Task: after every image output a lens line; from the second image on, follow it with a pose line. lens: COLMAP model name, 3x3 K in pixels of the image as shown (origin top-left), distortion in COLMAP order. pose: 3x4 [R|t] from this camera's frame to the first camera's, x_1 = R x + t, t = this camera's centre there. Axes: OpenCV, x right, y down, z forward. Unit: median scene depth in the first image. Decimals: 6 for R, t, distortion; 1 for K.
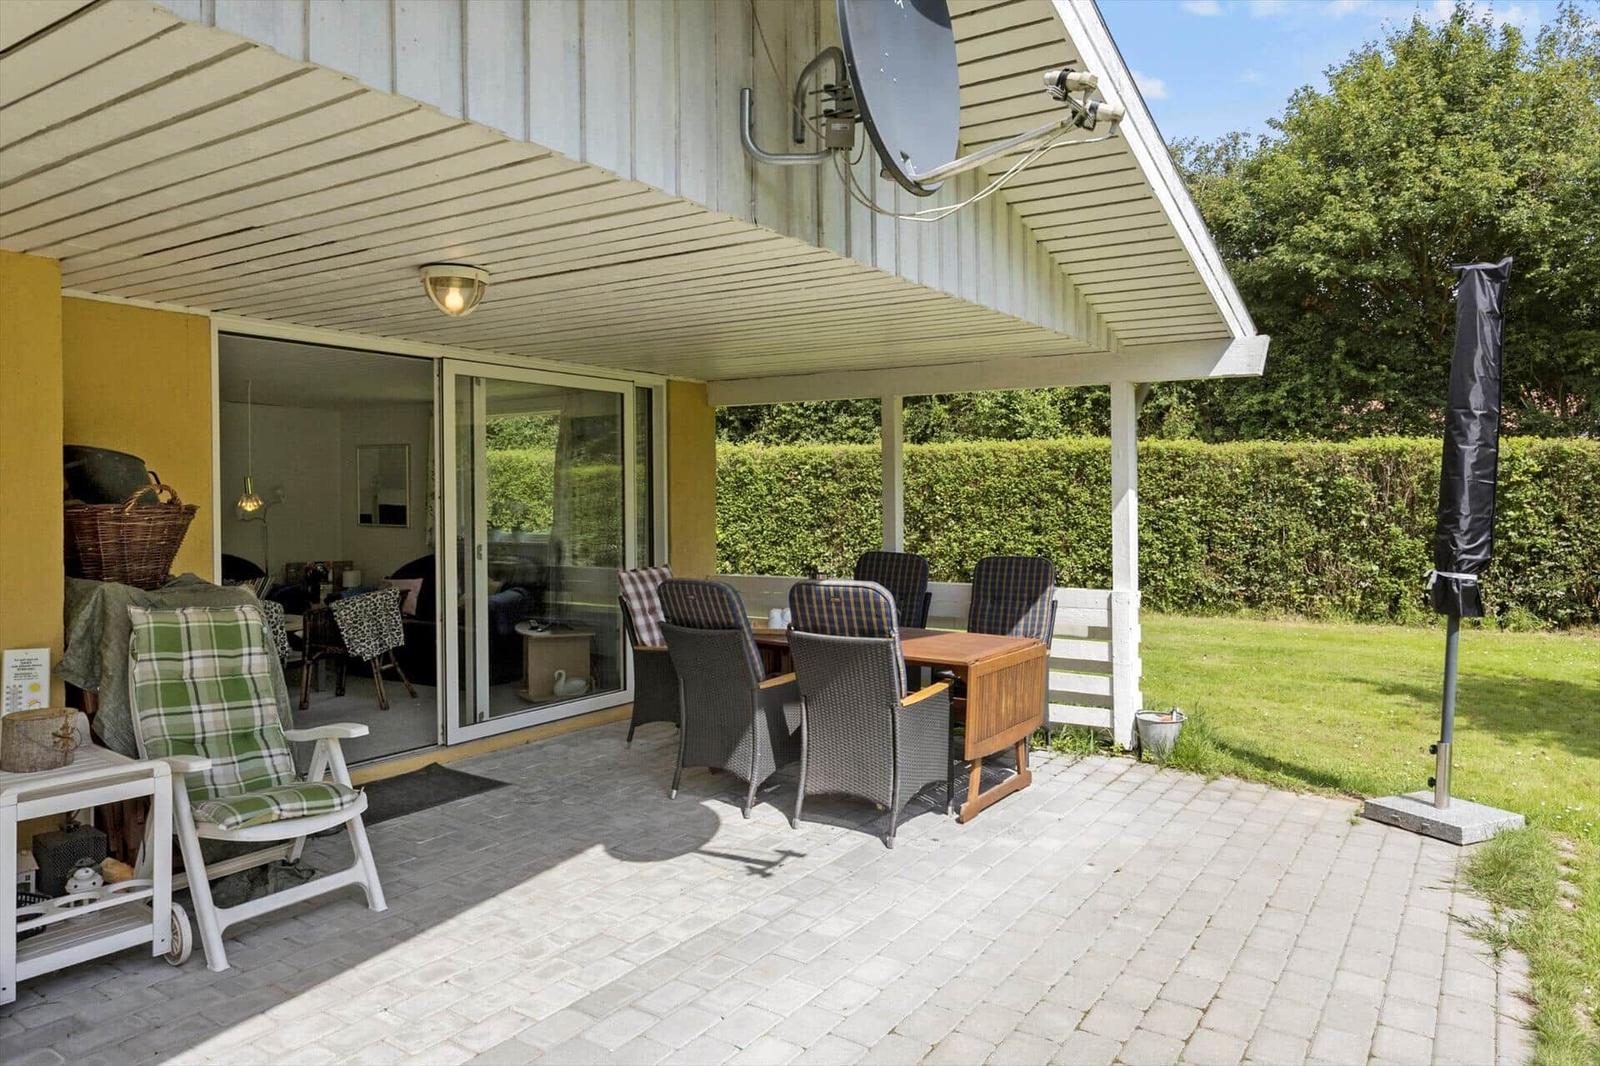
lens RADIAL K [[1065.7, 0, 834.4], [0, 1065.7, 509.6], [0, 0, 1]] dist [0.001526, 0.000133]
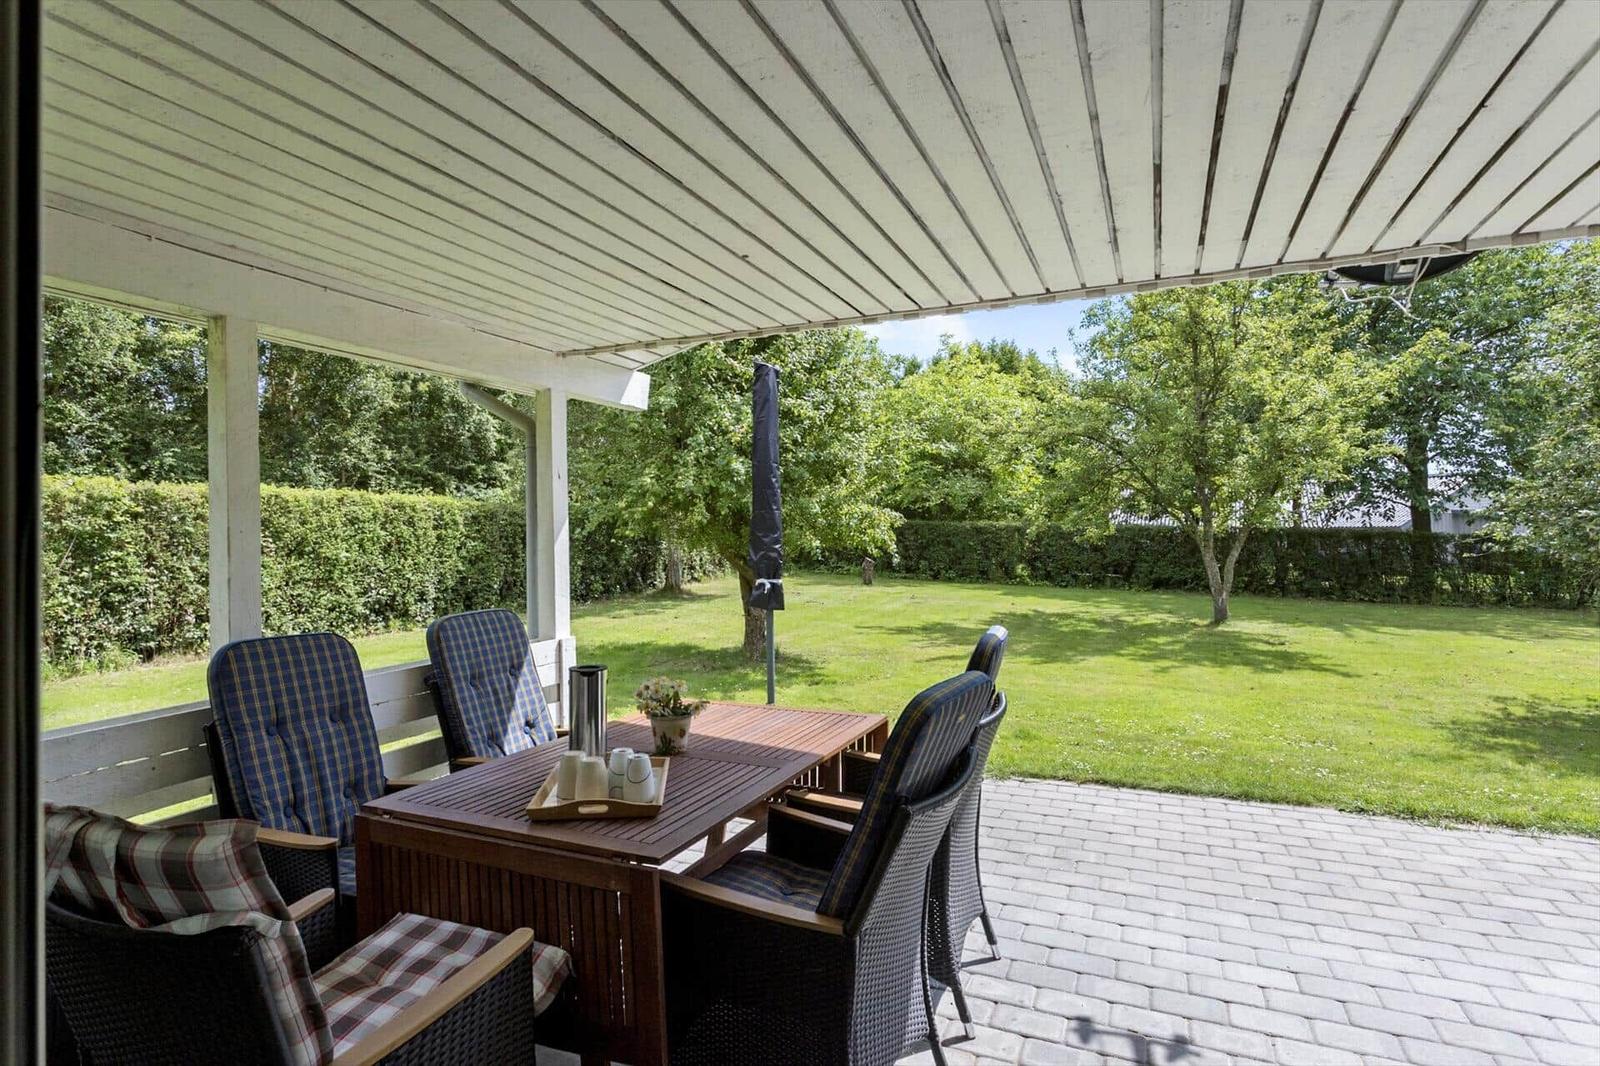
lens RADIAL K [[782.2, 0, 800.0], [0, 782.2, 533.0], [0, 0, 1]] dist [0.001395, 0.000044]
pose [[-0.150630, 0.001887, 0.988588, -0.401564], [0.023509, 0.999722, 0.001674, -0.003405], [-0.988311, 0.023493, -0.150633, 0.973443]]
